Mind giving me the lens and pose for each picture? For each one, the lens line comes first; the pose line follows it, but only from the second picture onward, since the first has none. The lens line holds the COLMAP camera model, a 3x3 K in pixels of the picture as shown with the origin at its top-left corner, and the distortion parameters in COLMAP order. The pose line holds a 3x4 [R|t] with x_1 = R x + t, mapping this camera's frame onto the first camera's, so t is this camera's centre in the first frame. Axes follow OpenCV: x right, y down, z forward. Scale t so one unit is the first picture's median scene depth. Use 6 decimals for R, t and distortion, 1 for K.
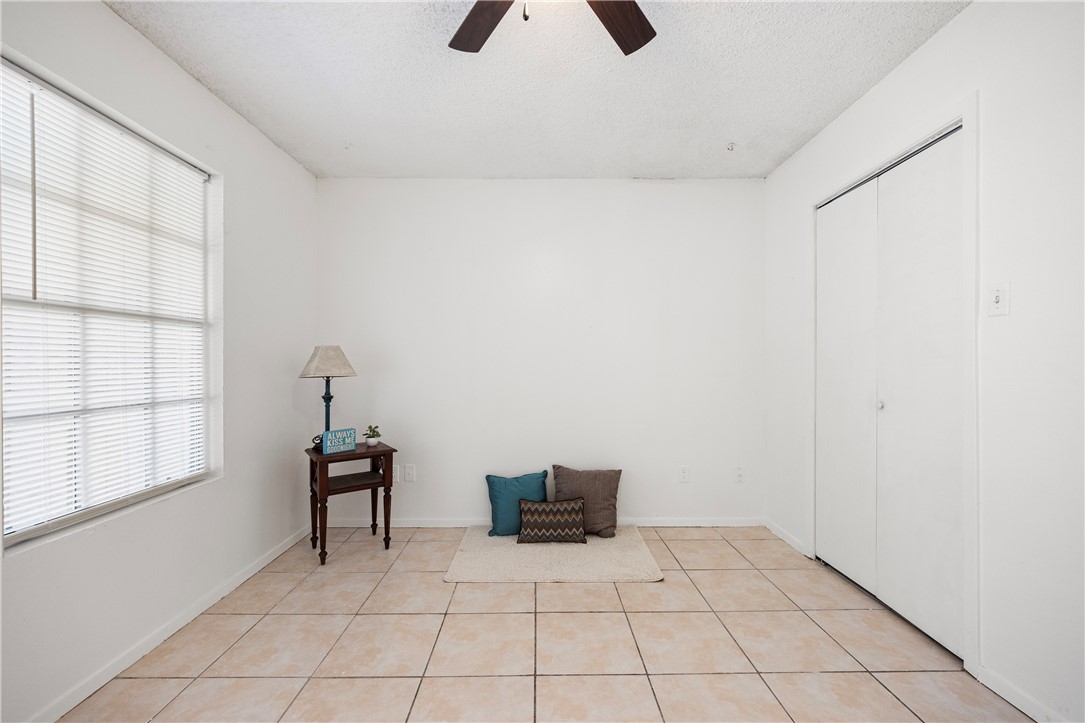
lens RADIAL K [[420.3, 0, 542.5], [0, 420.3, 361.5], [0, 0, 1]] dist [0.001113, -0.000072]
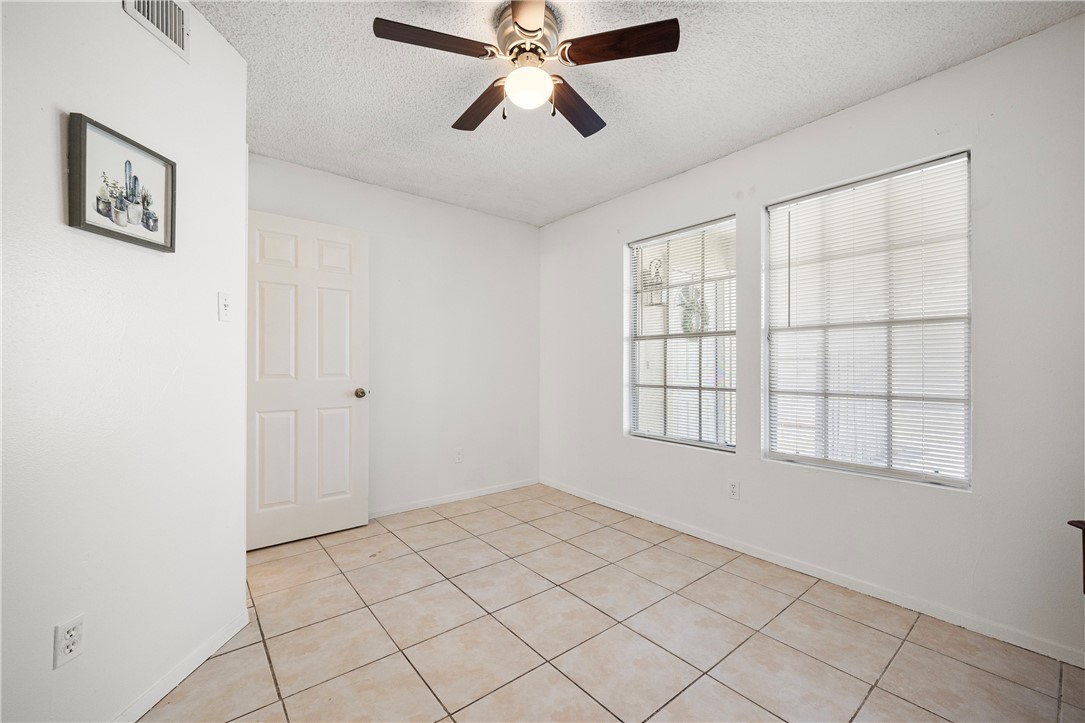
lens RADIAL K [[420.3, 0, 542.5], [0, 420.3, 361.5], [0, 0, 1]] dist [0.001113, -0.000072]
pose [[-0.765478, -0.006392, -0.643430, 0.626980], [0.002696, 0.999910, -0.013141, 0.016749], [0.643456, -0.011794, -0.765392, 1.442275]]
